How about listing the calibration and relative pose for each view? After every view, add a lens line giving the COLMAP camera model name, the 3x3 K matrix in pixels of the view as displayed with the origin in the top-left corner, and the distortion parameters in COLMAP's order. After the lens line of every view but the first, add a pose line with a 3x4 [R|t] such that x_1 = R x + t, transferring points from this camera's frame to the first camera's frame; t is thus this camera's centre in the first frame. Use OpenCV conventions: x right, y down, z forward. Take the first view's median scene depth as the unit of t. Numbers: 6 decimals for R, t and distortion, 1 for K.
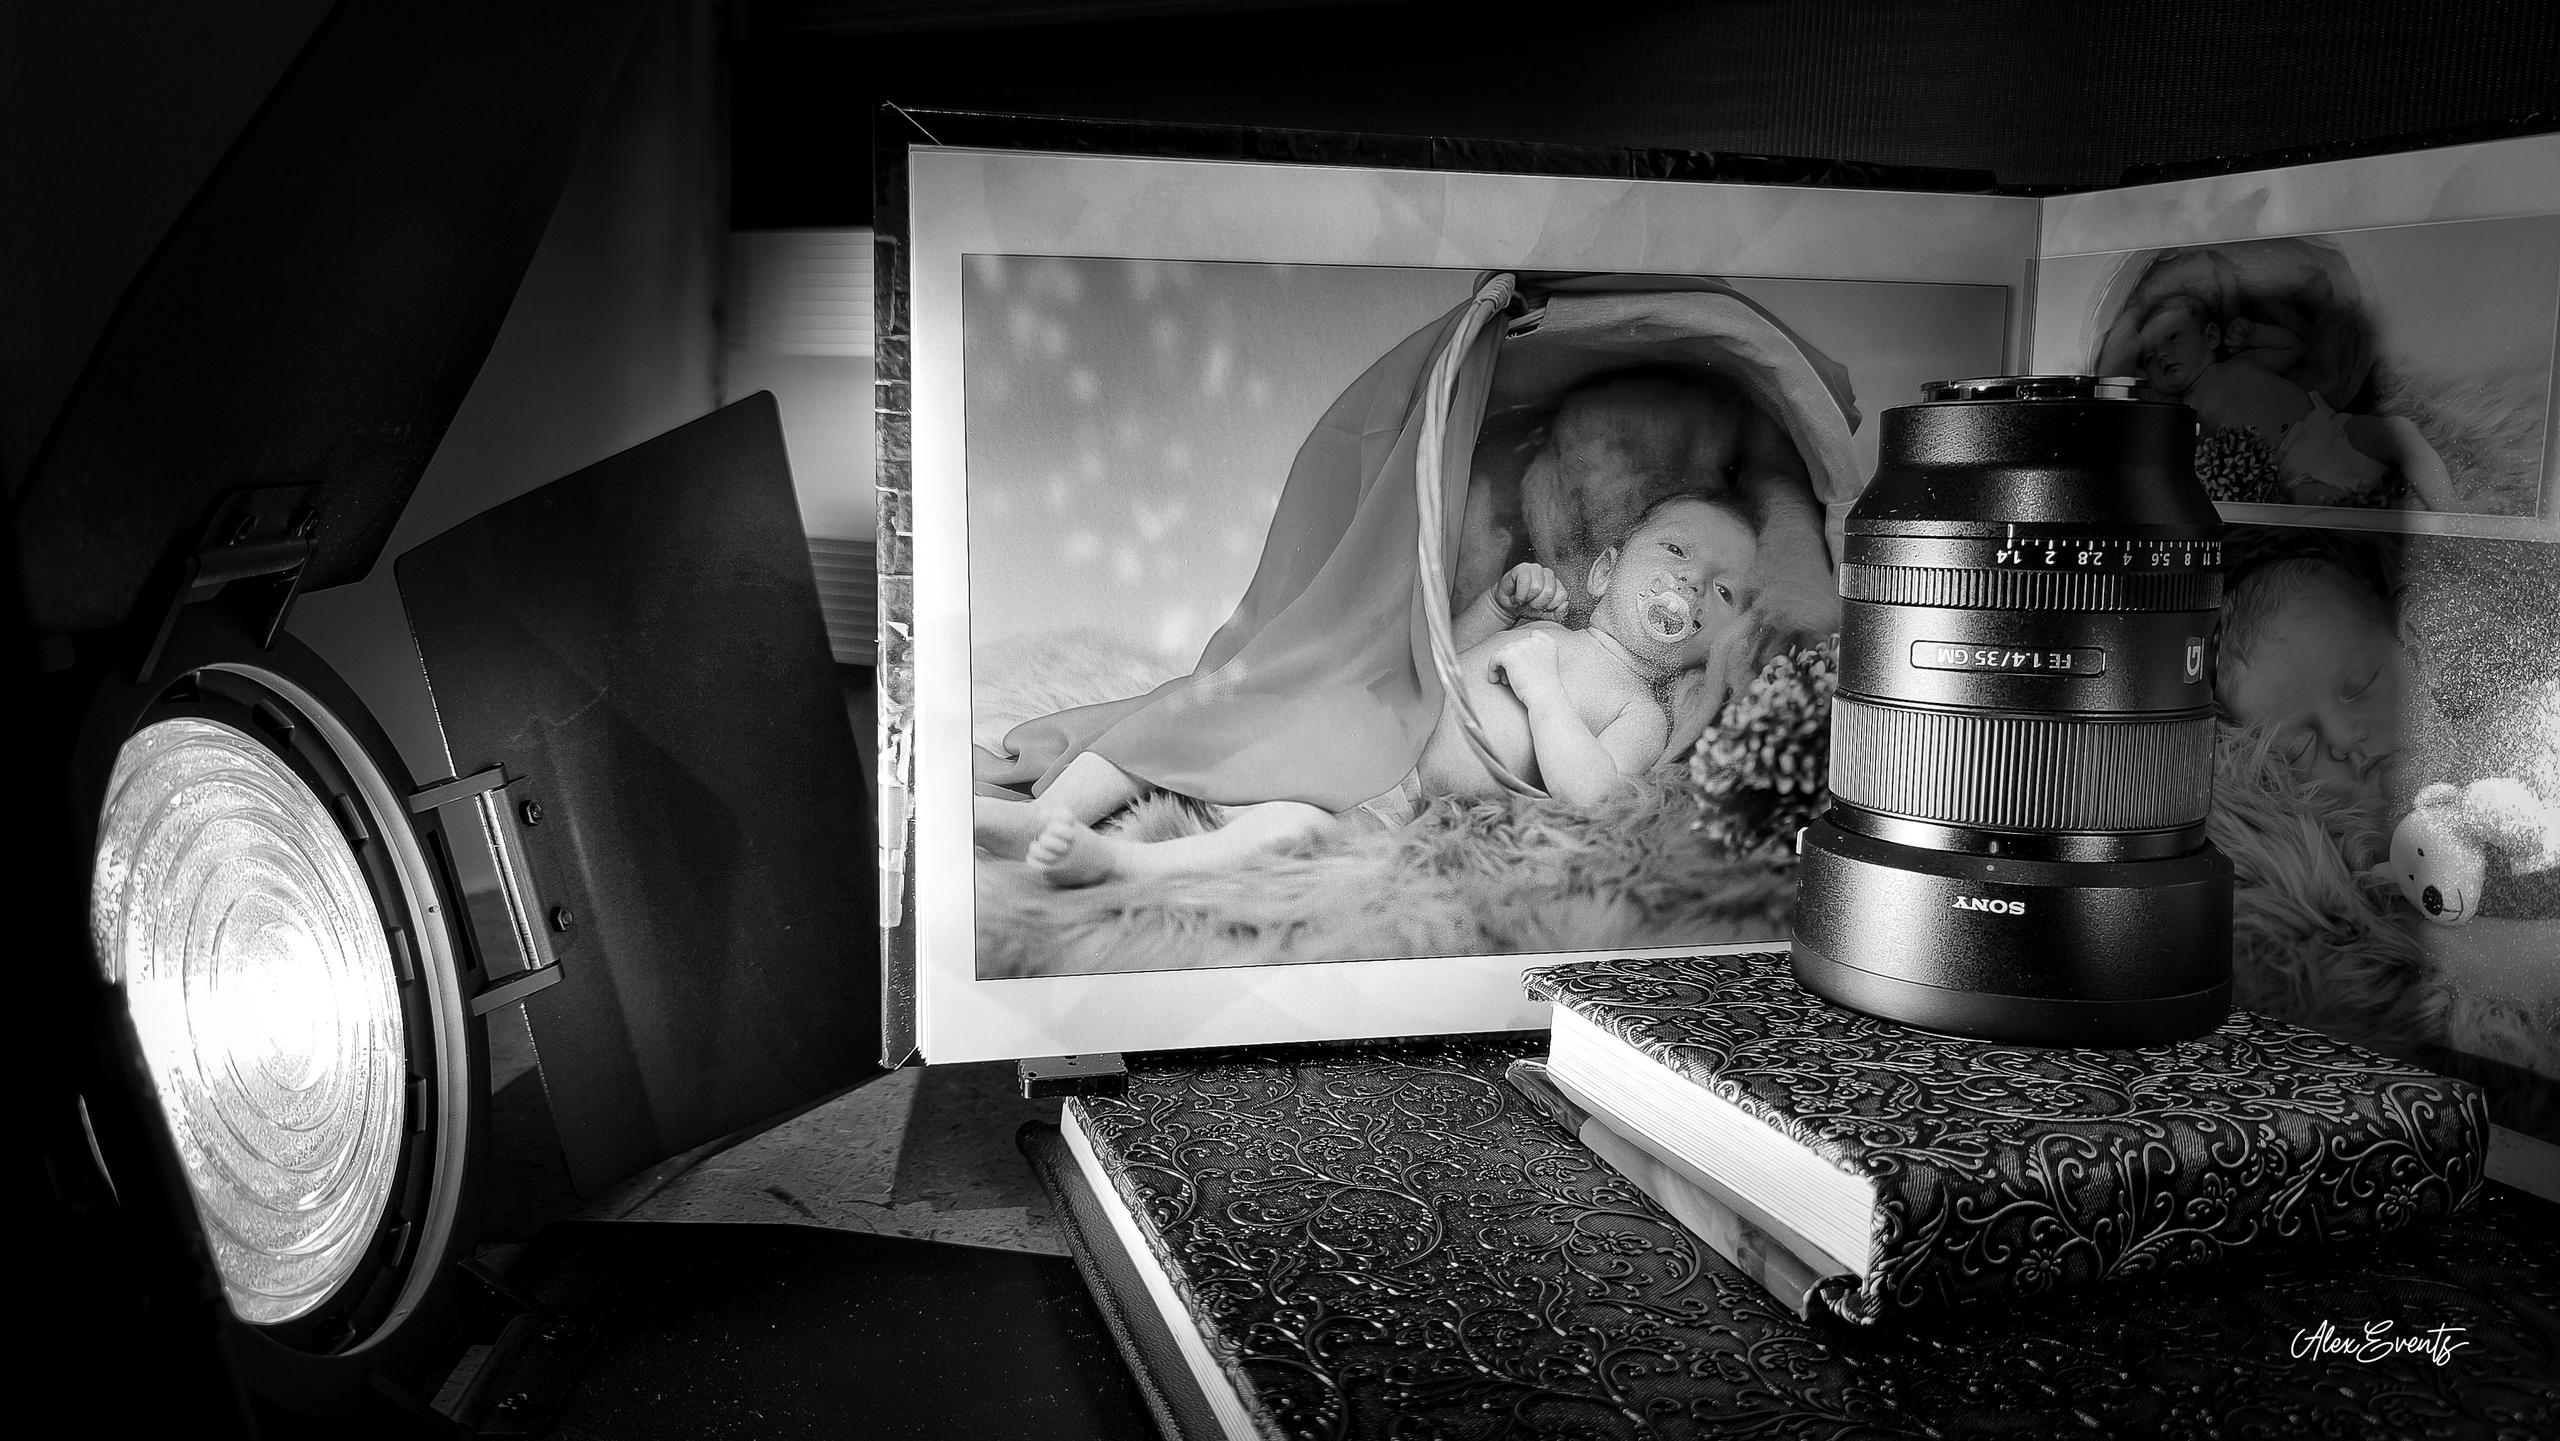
lens RADIAL K [[1918.1, 0, 1329.0], [0, 1918.1, 723.6], [0, 0, 1]] dist [0.074342, -0.083159]
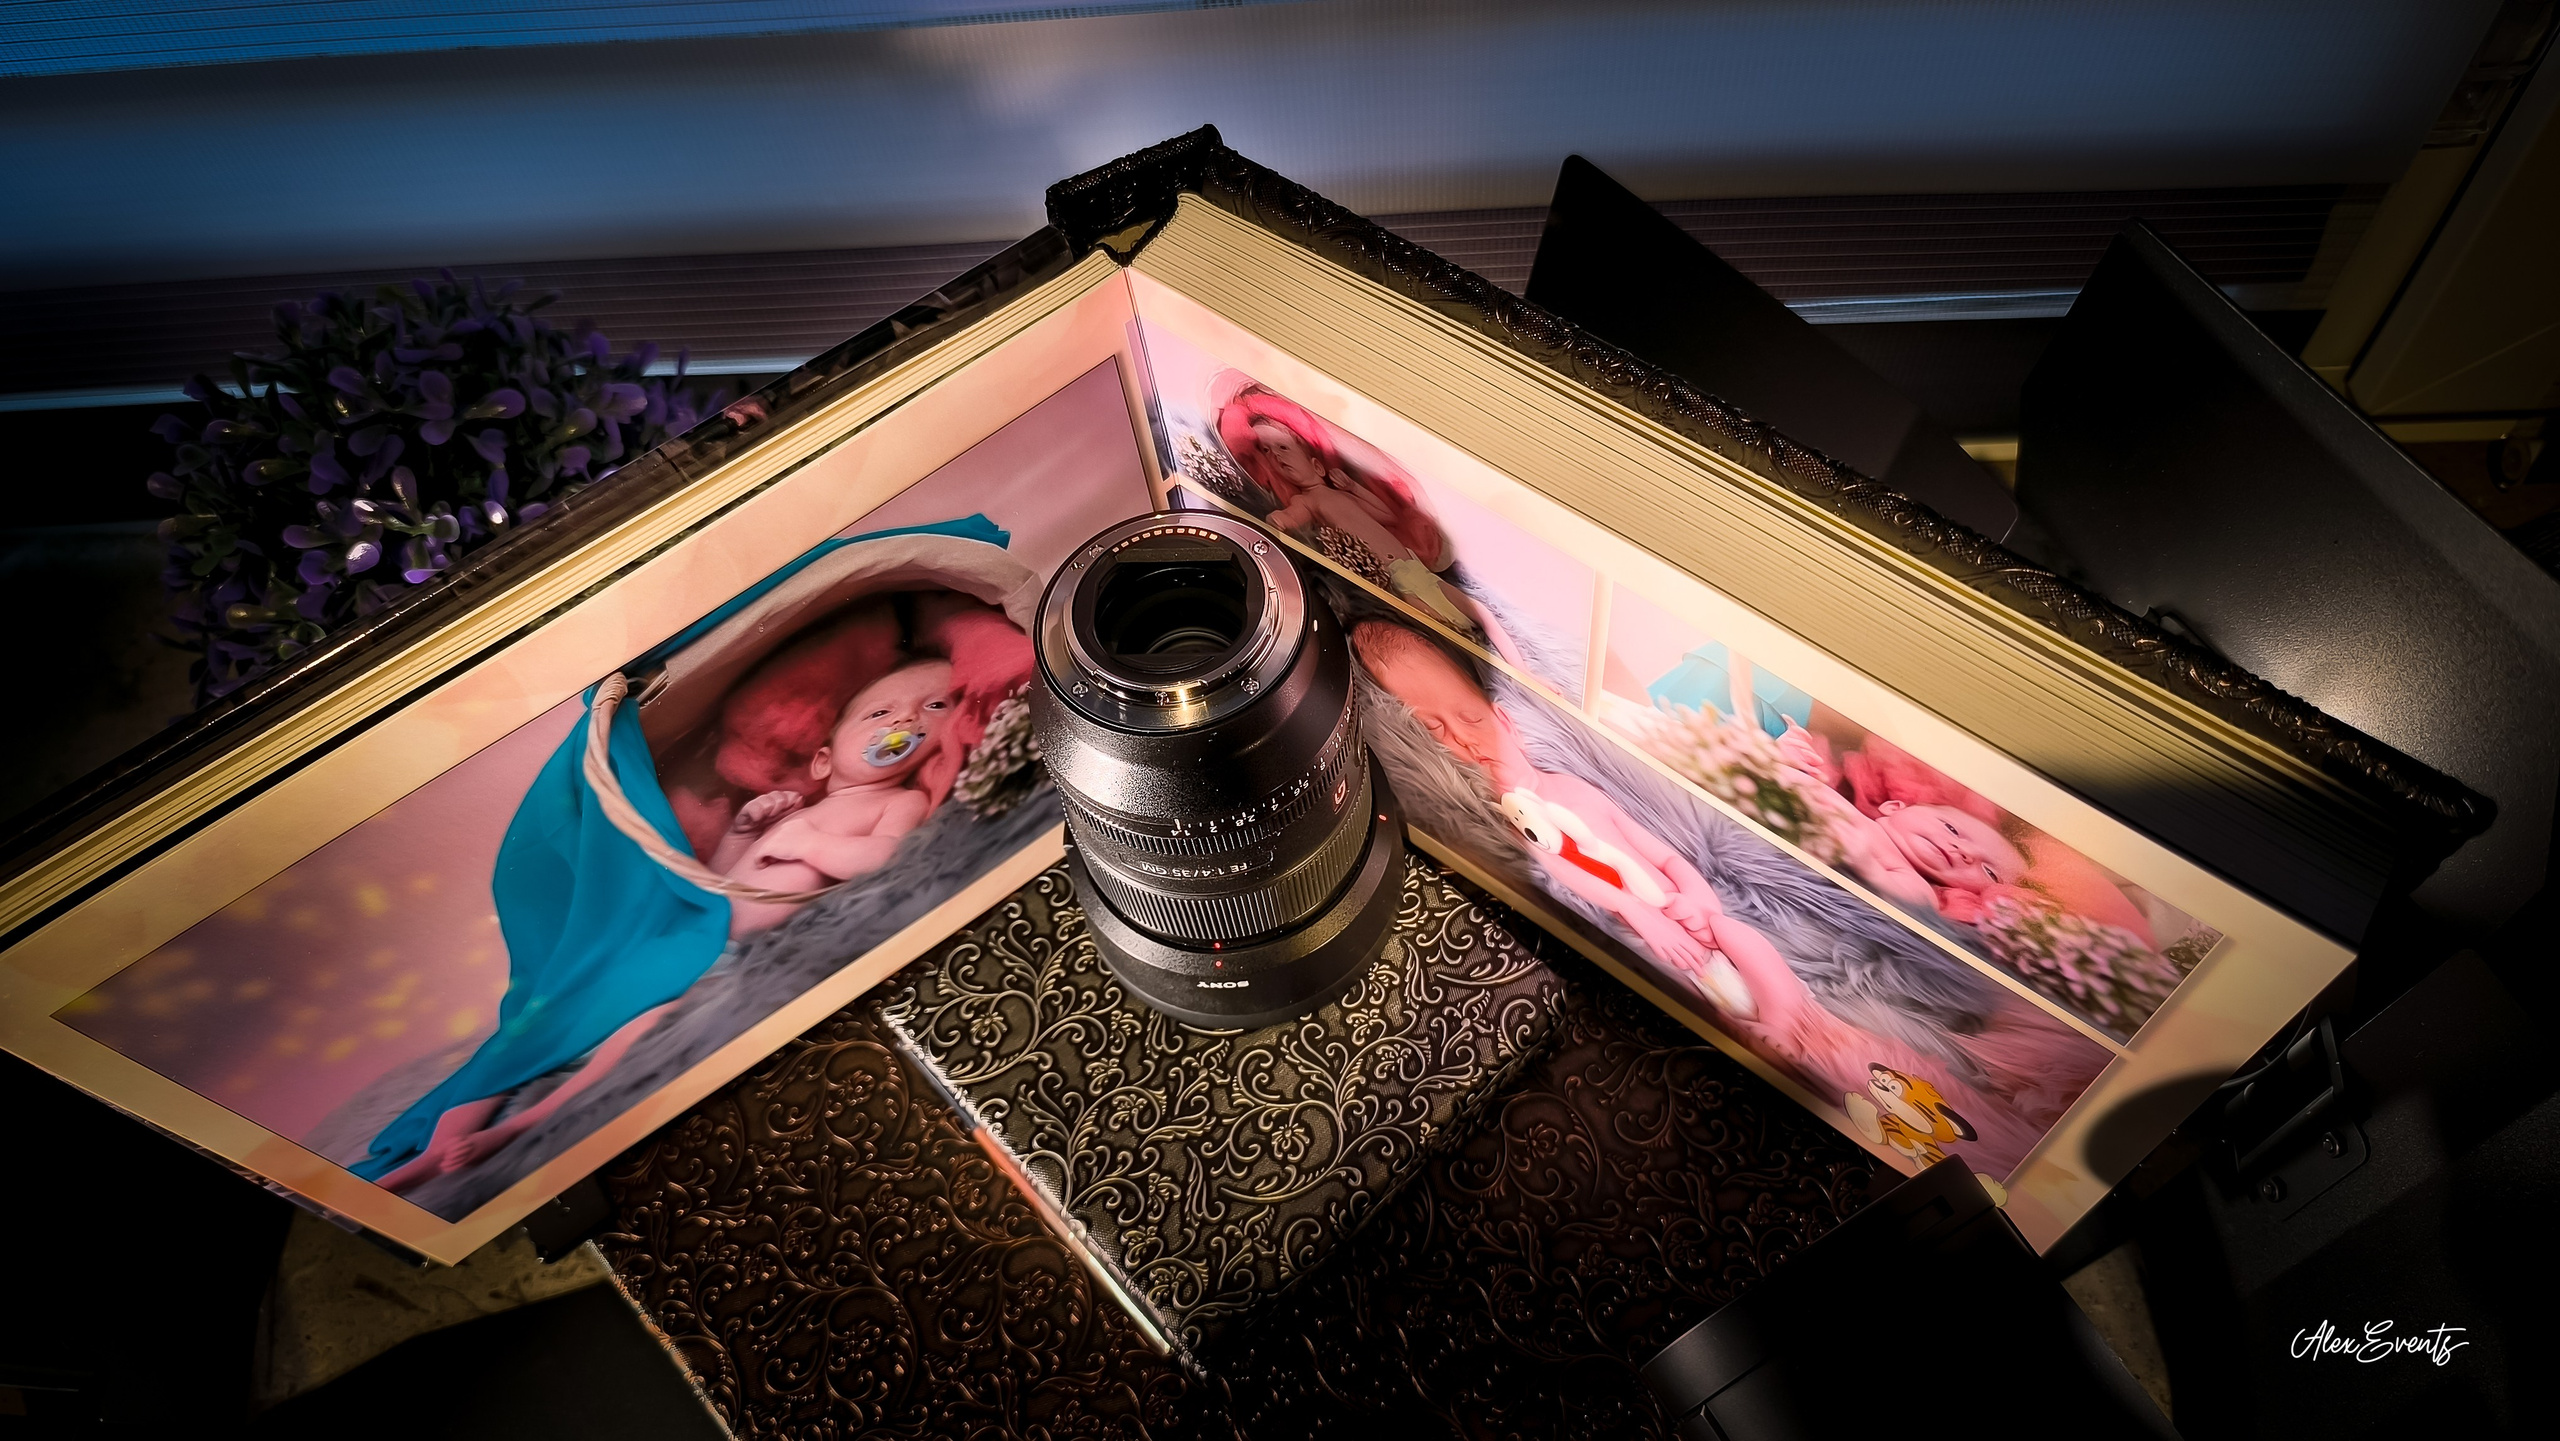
lens RADIAL K [[1918.1, 0, 1329.0], [0, 1918.1, 723.6], [0, 0, 1]] dist [0.074342, -0.083159]
pose [[0.918822, -0.381088, 0.102656, 0.301188], [0.149416, 0.576622, 0.803232, -0.903910], [-0.365296, -0.722689, 0.586754, 0.309076]]
